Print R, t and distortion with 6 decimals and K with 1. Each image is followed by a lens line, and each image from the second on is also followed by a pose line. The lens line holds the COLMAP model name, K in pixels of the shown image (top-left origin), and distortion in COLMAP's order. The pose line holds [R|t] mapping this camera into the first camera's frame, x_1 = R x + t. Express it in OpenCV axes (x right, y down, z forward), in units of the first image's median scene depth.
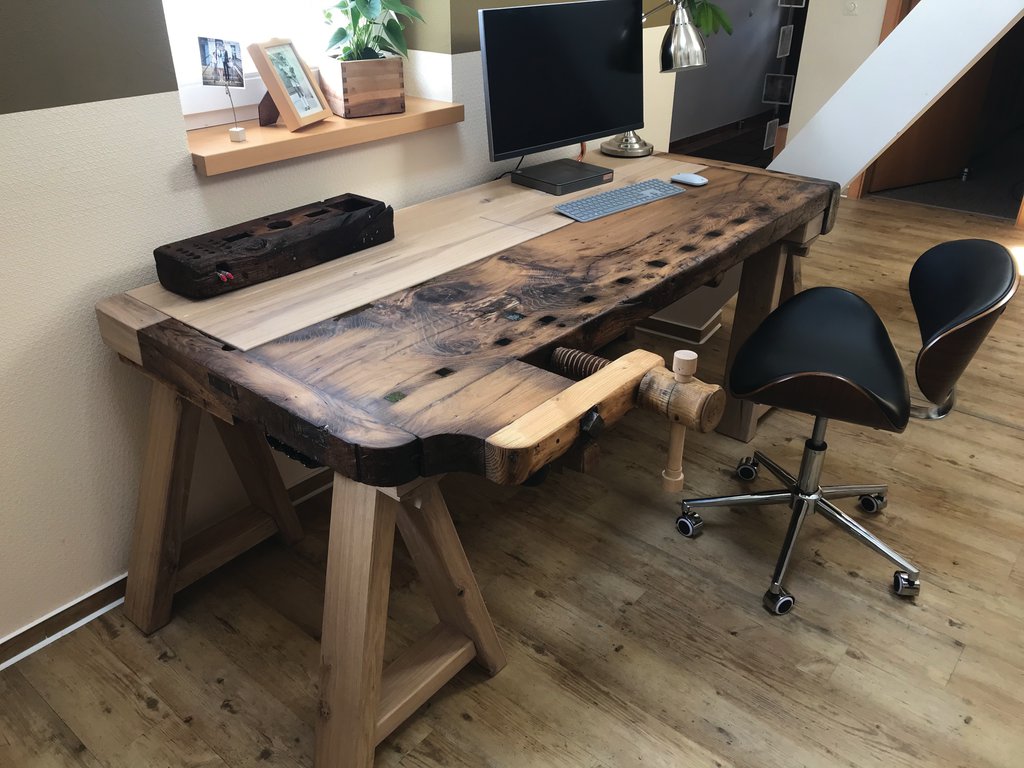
lens RADIAL K [[827.8, 0, 512.0], [0, 827.8, 384.0], [0, 0, 1]] dist [0.030726, -0.012592]
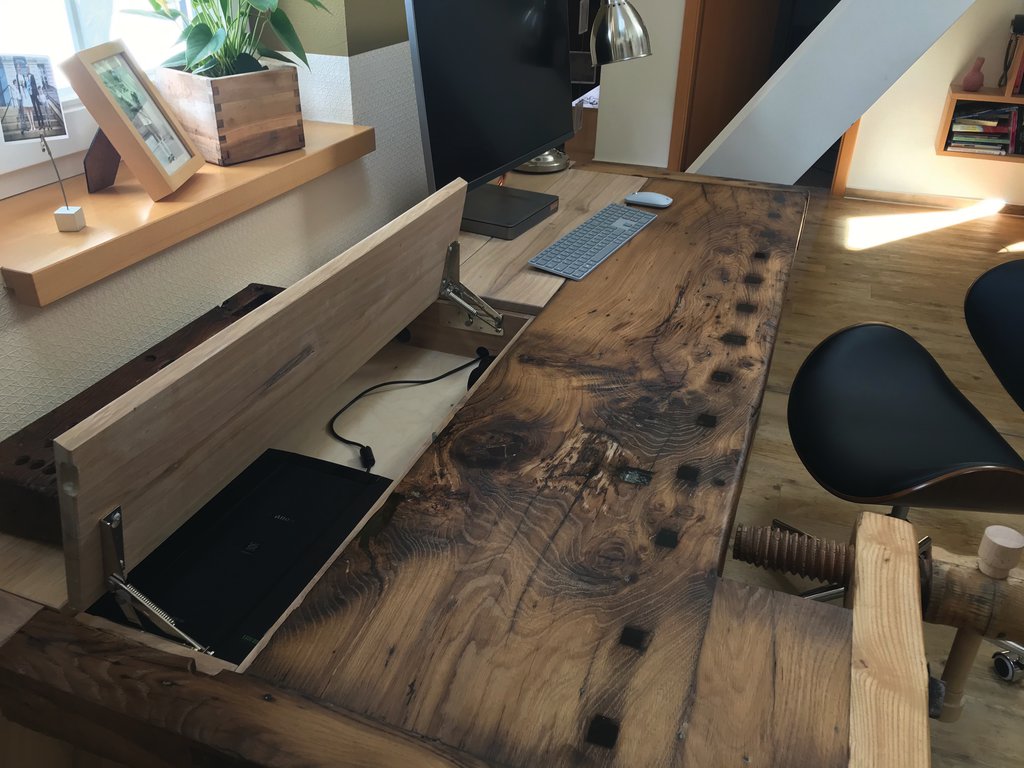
lens RADIAL K [[827.8, 0, 512.0], [0, 827.8, 384.0], [0, 0, 1]] dist [0.030726, -0.012592]
pose [[0.946537, -0.153183, 0.283908, -0.210498], [0.146259, 0.988197, 0.045562, -0.159095], [-0.287536, -0.001602, 0.957769, 0.339296]]
